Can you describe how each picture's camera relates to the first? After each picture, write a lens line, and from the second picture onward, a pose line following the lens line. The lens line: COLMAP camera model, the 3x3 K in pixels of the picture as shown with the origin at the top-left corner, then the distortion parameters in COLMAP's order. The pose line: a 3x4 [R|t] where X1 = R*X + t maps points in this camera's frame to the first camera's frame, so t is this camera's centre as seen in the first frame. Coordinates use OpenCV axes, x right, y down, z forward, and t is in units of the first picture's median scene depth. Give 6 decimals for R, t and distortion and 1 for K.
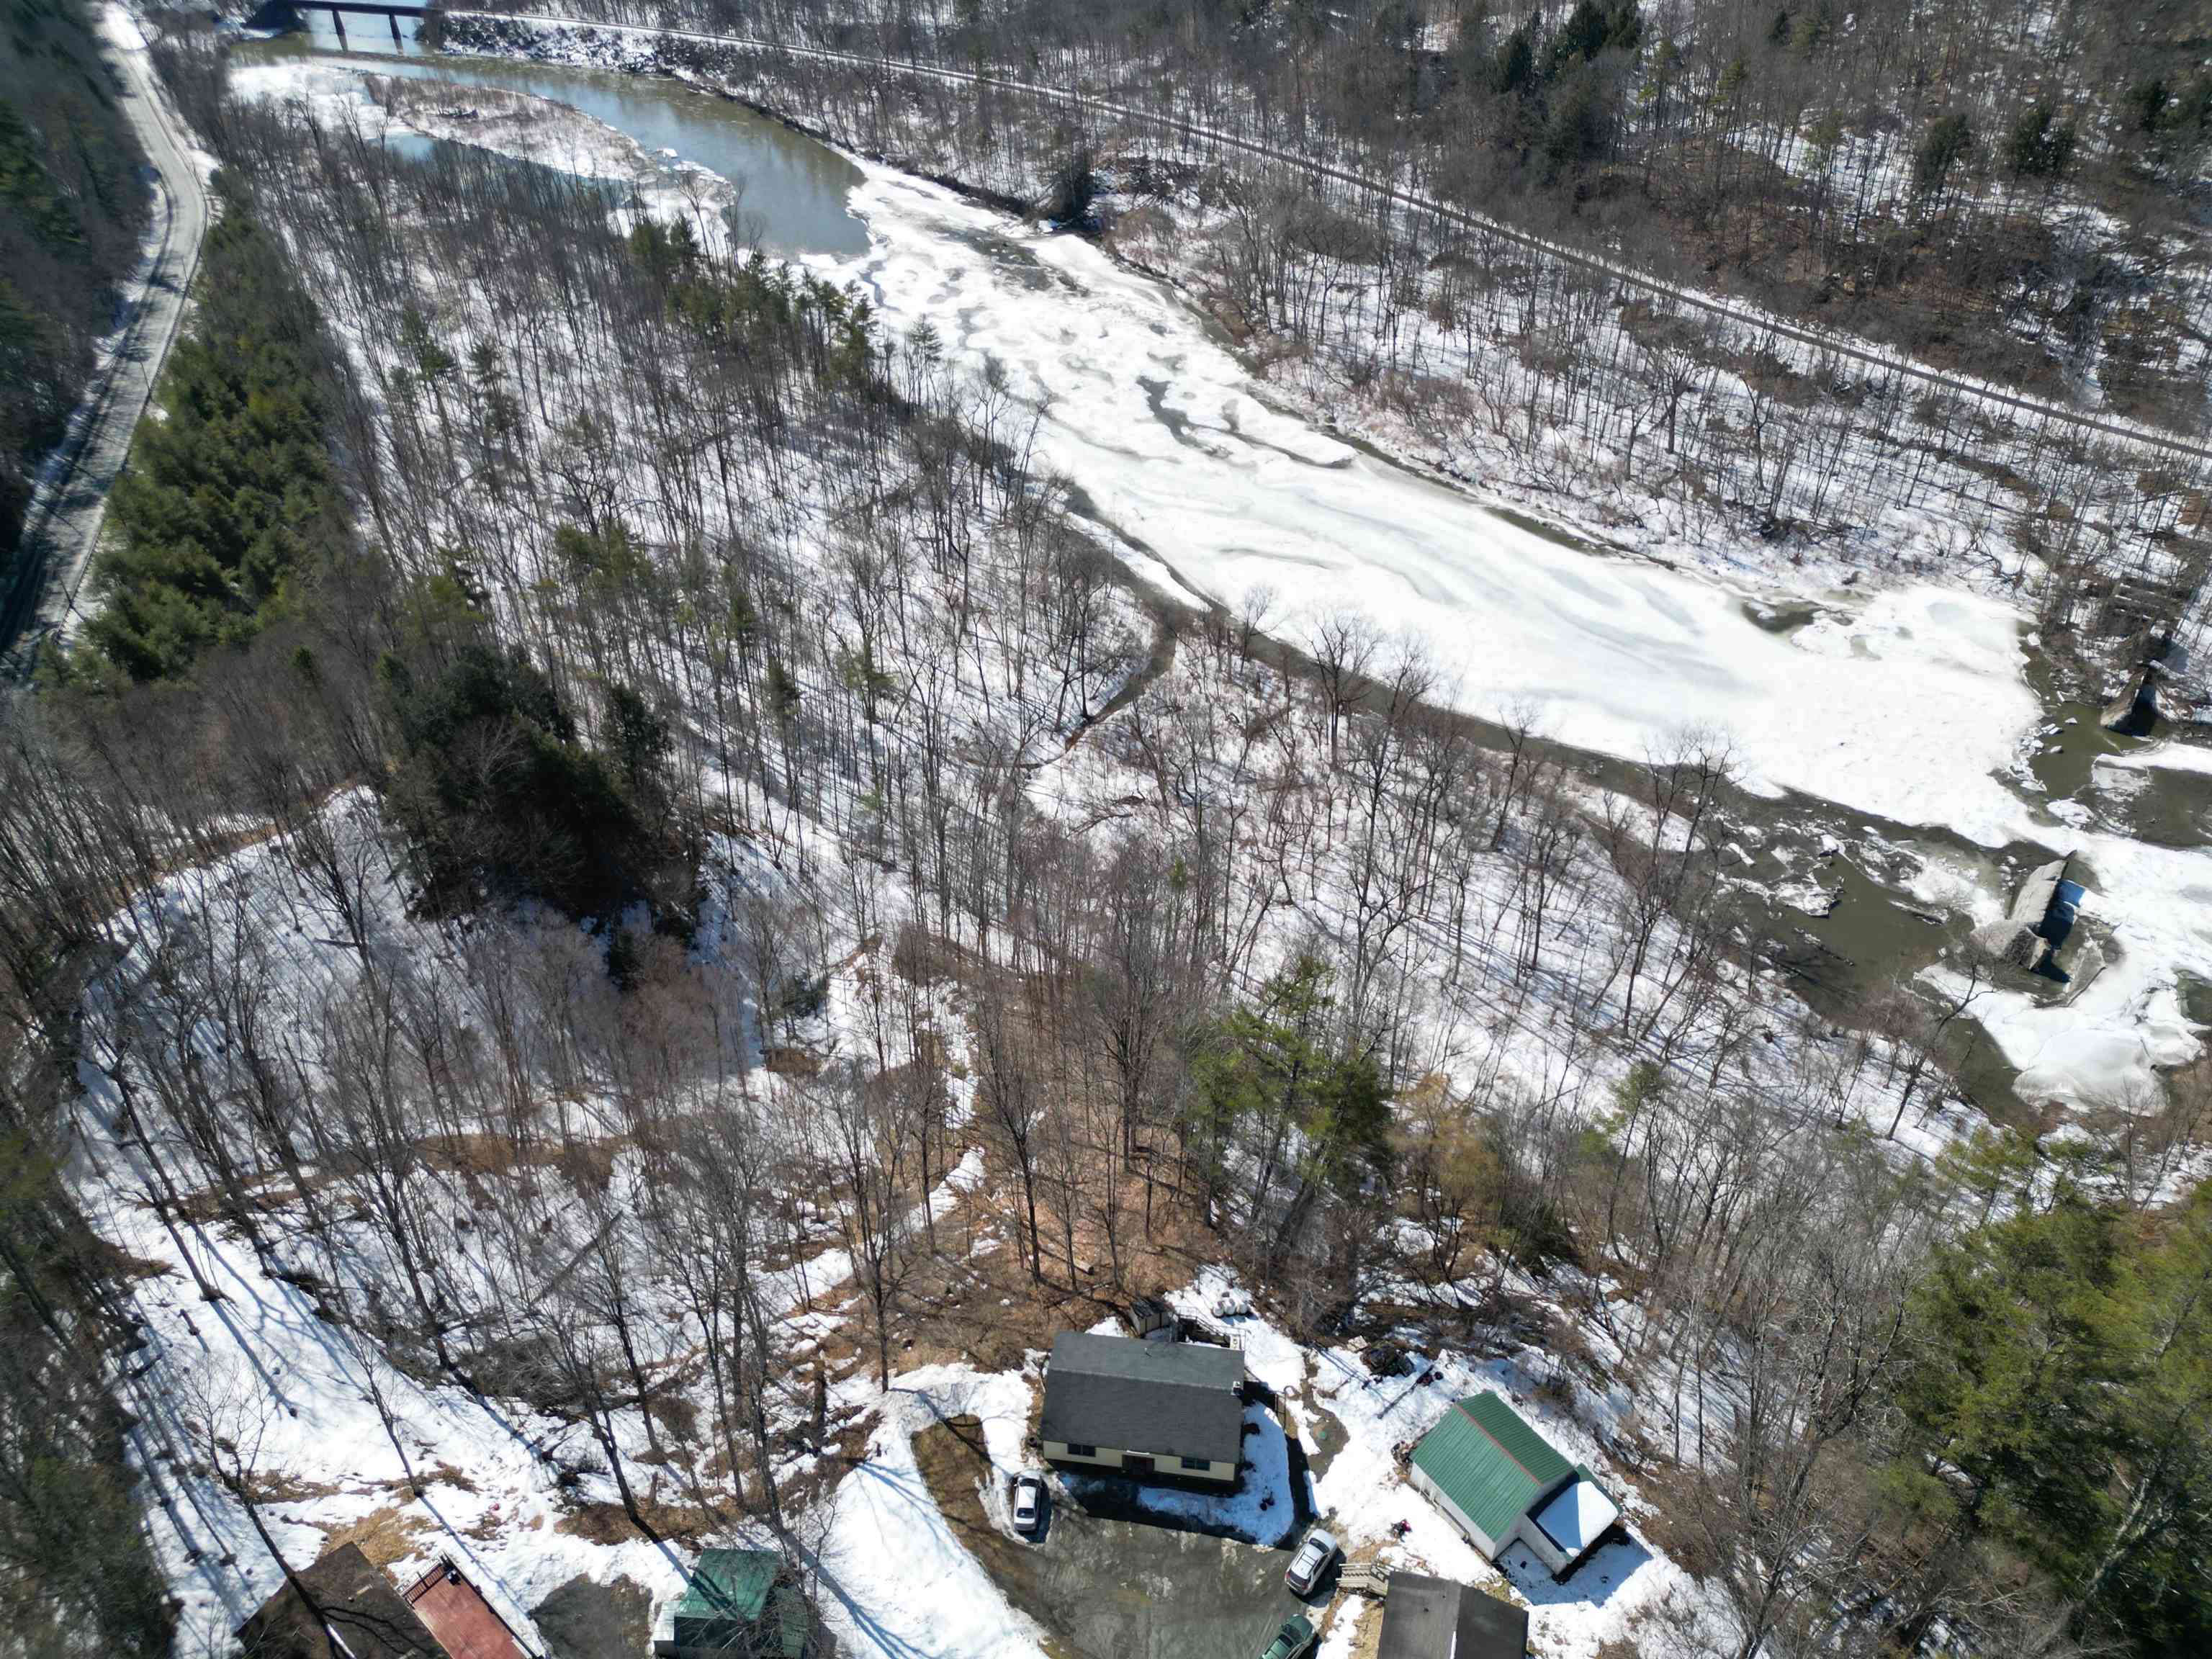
lens RADIAL K [[1553.6, 0, 1109.8], [0, 1553.6, 839.0], [0, 0, 1]] dist [0.053928, -0.044272]
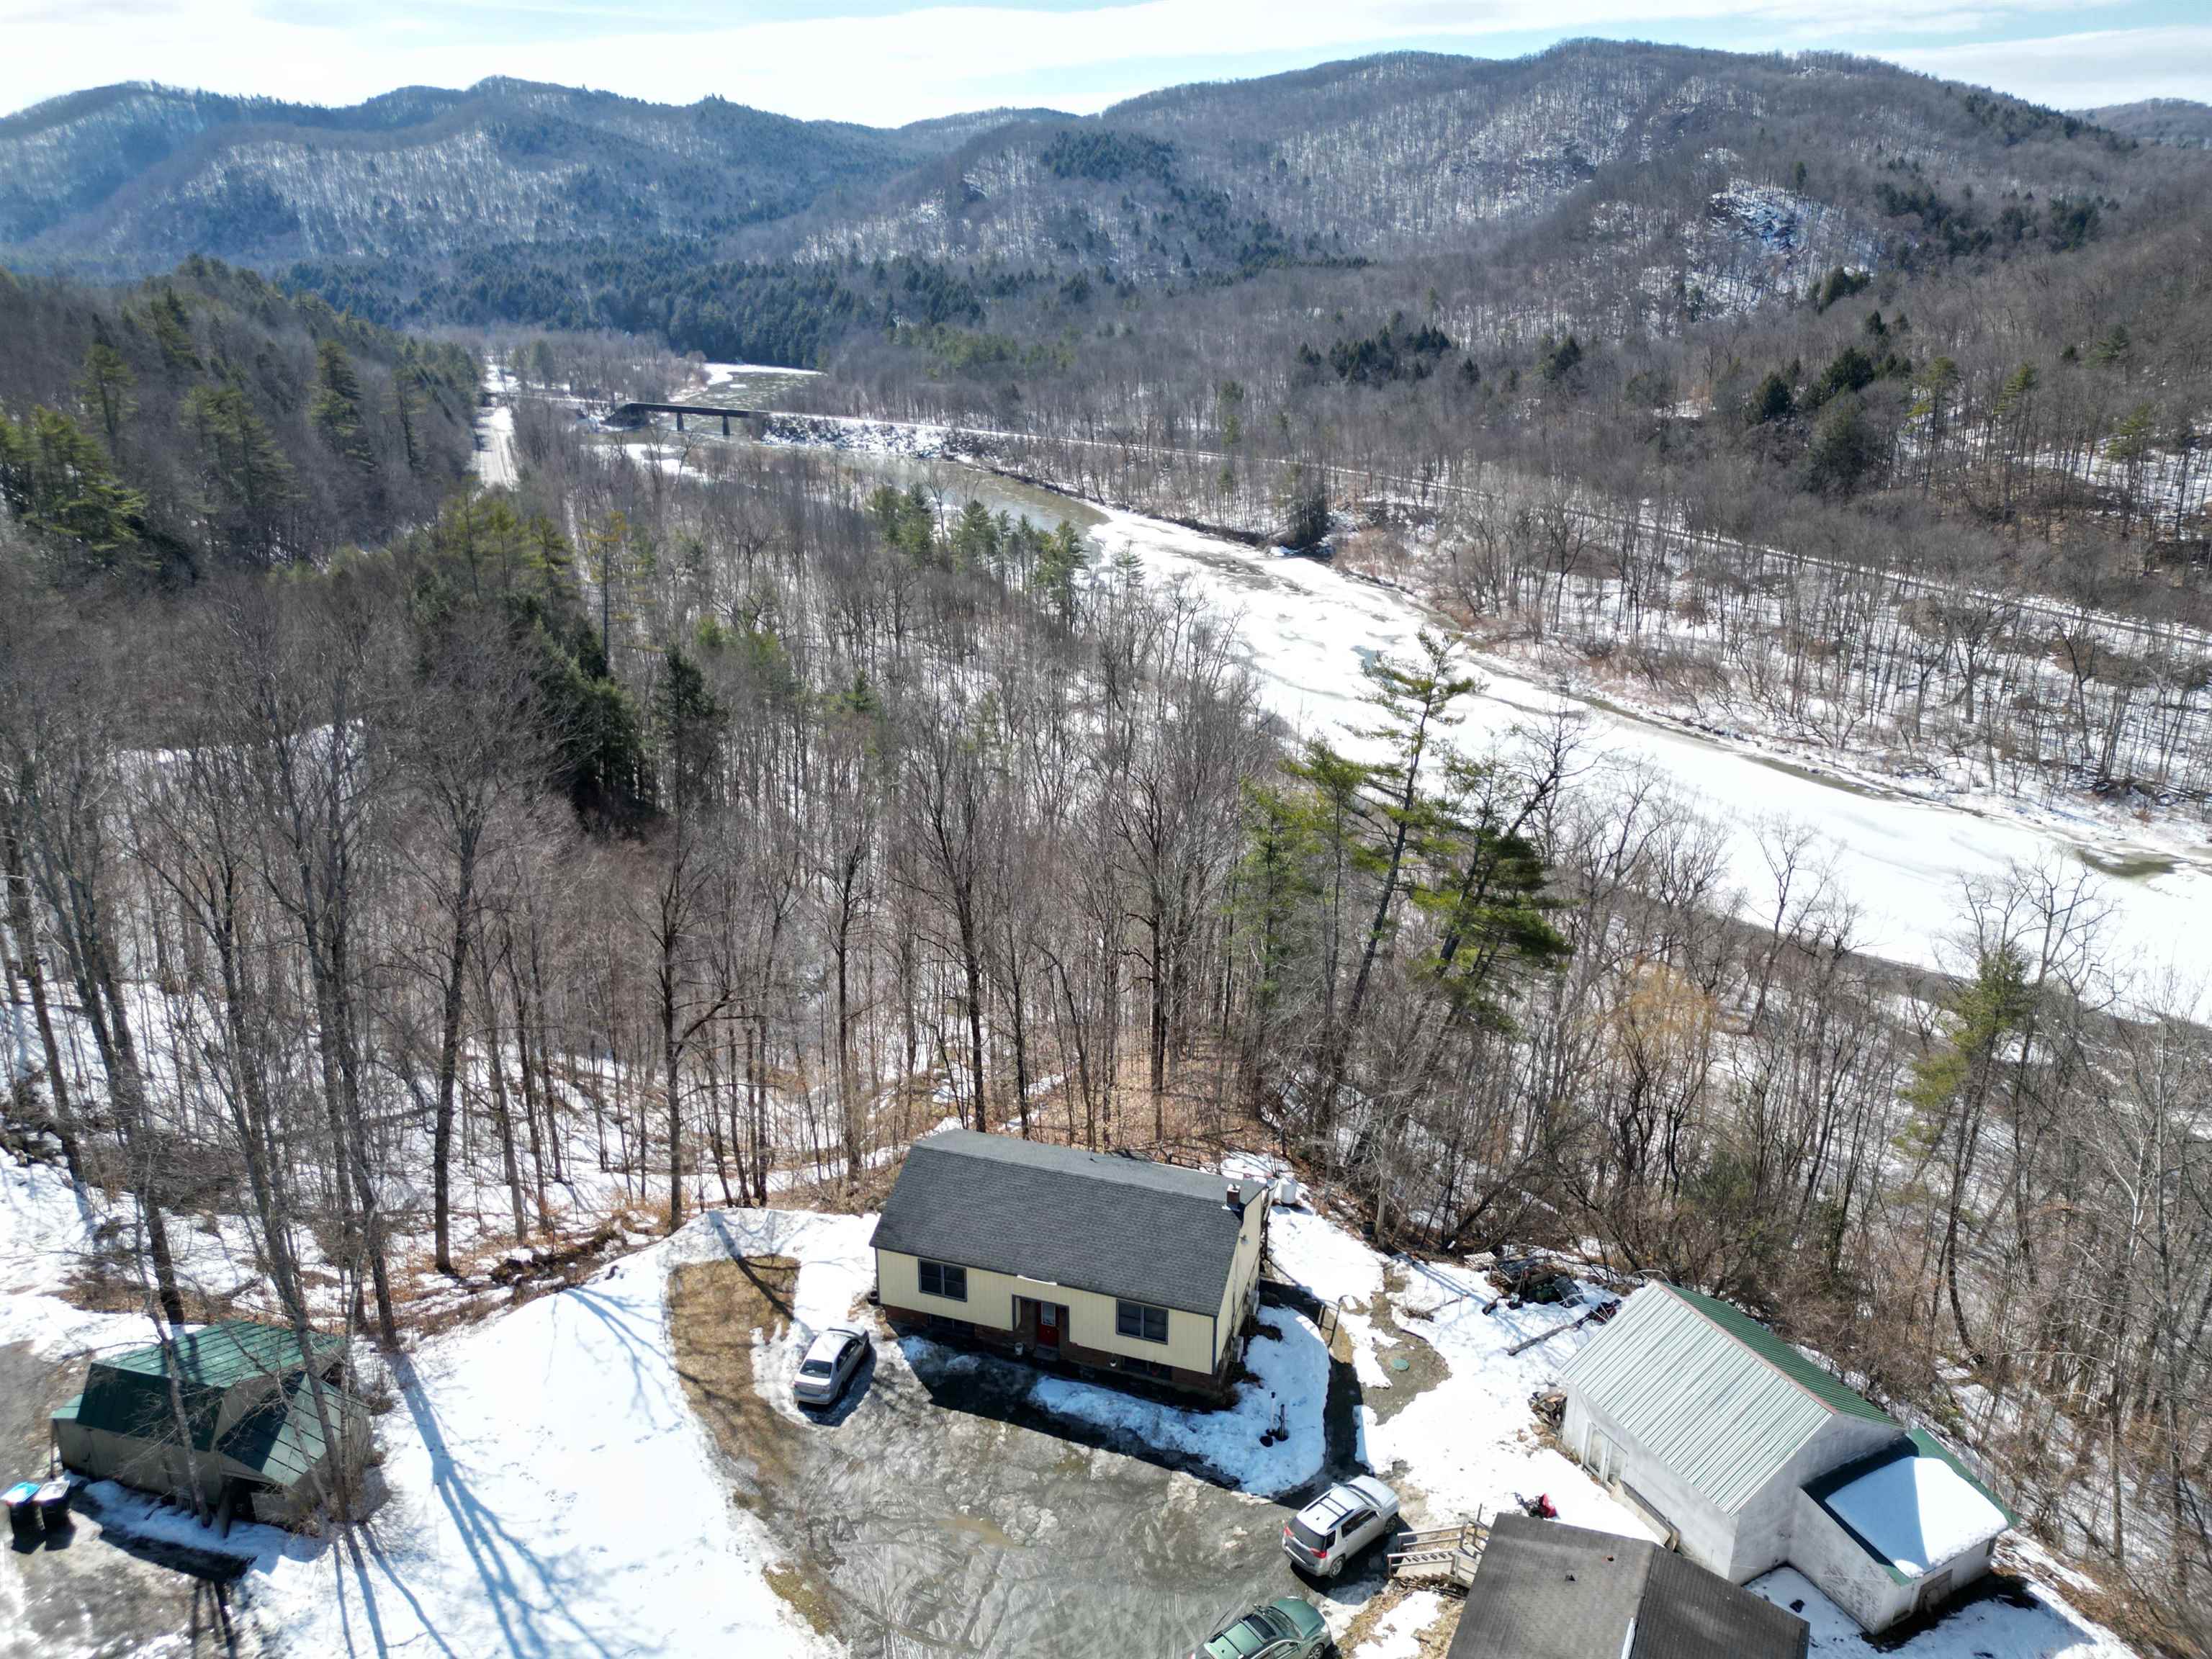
lens RADIAL K [[1553.6, 0, 1102.1], [0, 1553.6, 832.4], [0, 0, 1]] dist [0.053928, -0.044272]
pose [[0.983681, 0.067374, -0.166830, 0.062247], [-0.115507, 0.947409, -0.298453, 0.209770], [0.137948, 0.312853, 0.939730, 0.233726]]
